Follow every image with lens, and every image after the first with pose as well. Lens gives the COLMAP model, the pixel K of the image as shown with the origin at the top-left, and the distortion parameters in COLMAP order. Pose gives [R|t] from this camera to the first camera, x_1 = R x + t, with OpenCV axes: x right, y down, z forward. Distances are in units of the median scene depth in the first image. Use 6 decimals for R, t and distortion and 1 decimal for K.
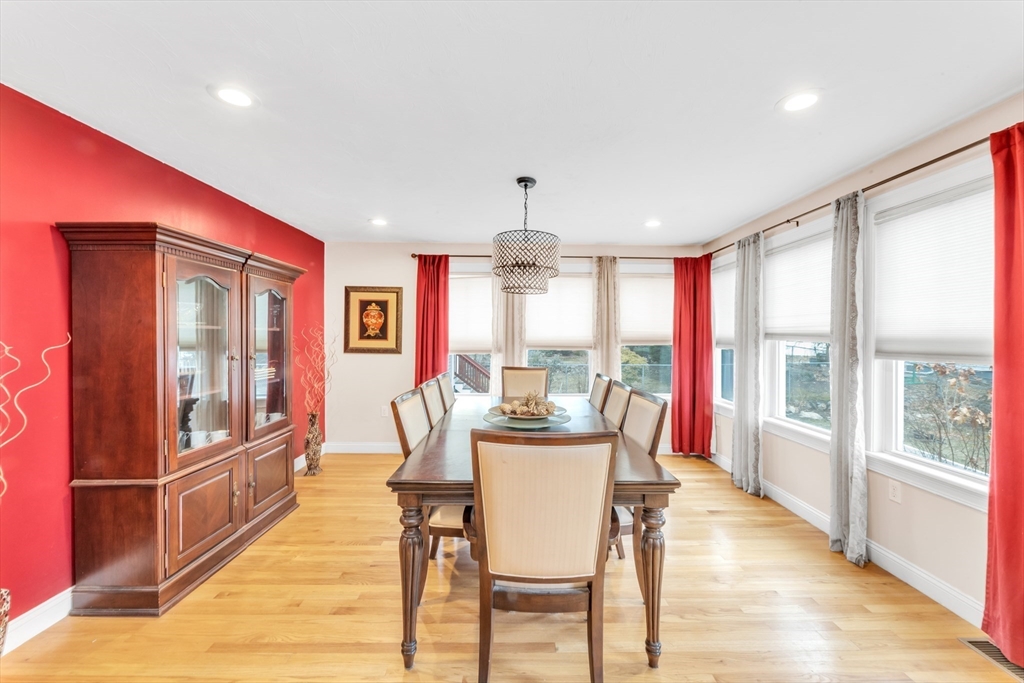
lens RADIAL K [[416.5, 0, 514.3], [0, 416.5, 339.5], [0, 0, 1]] dist [0.007143, 0.000015]
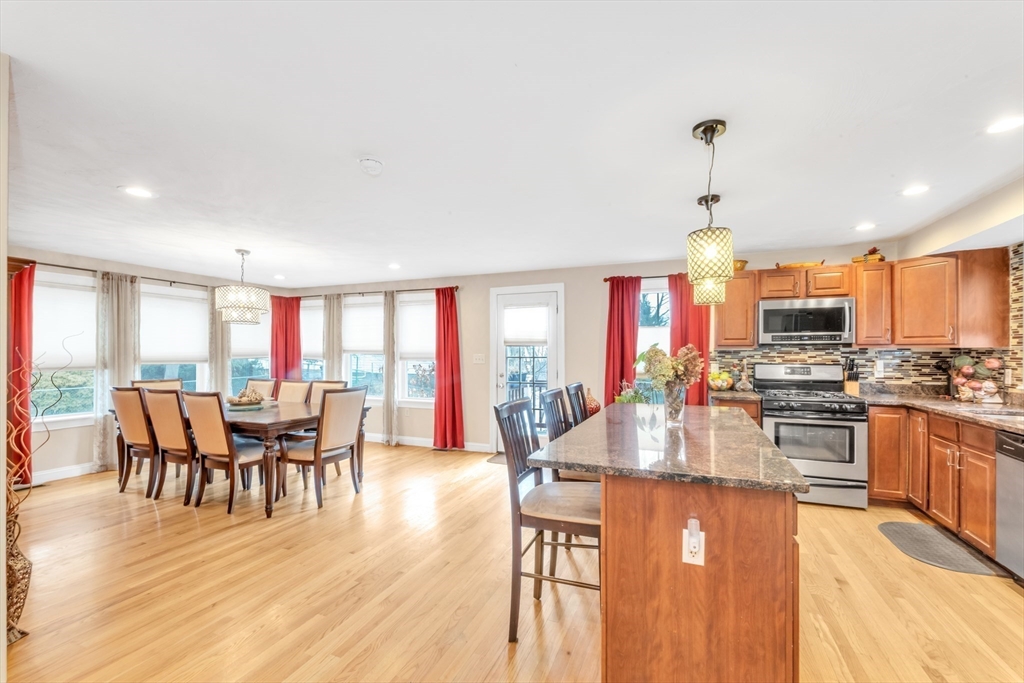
lens RADIAL K [[416.5, 0, 535.8], [0, 416.5, 350.5], [0, 0, 1]] dist [0.007143, 0.000015]
pose [[0.369252, 0.000081, 0.929329, -1.111464], [0.008615, 0.999957, -0.003510, 0.001672], [-0.929290, 0.009302, 0.369235, -0.637623]]
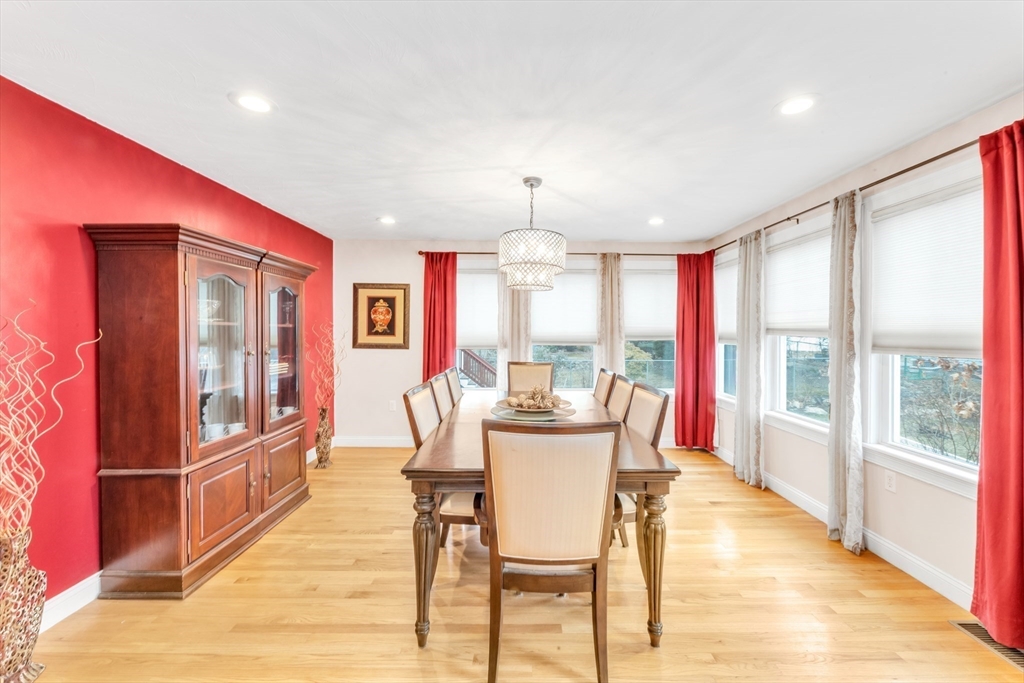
lens RADIAL K [[416.5, 0, 515.0], [0, 416.5, 336.4], [0, 0, 1]] dist [0.007143, 0.000015]
pose [[0.999961, -0.001580, -0.008652, -0.006365], [0.001604, 0.999995, 0.002795, 0.000656], [0.008647, -0.002809, 0.999959, -0.036347]]
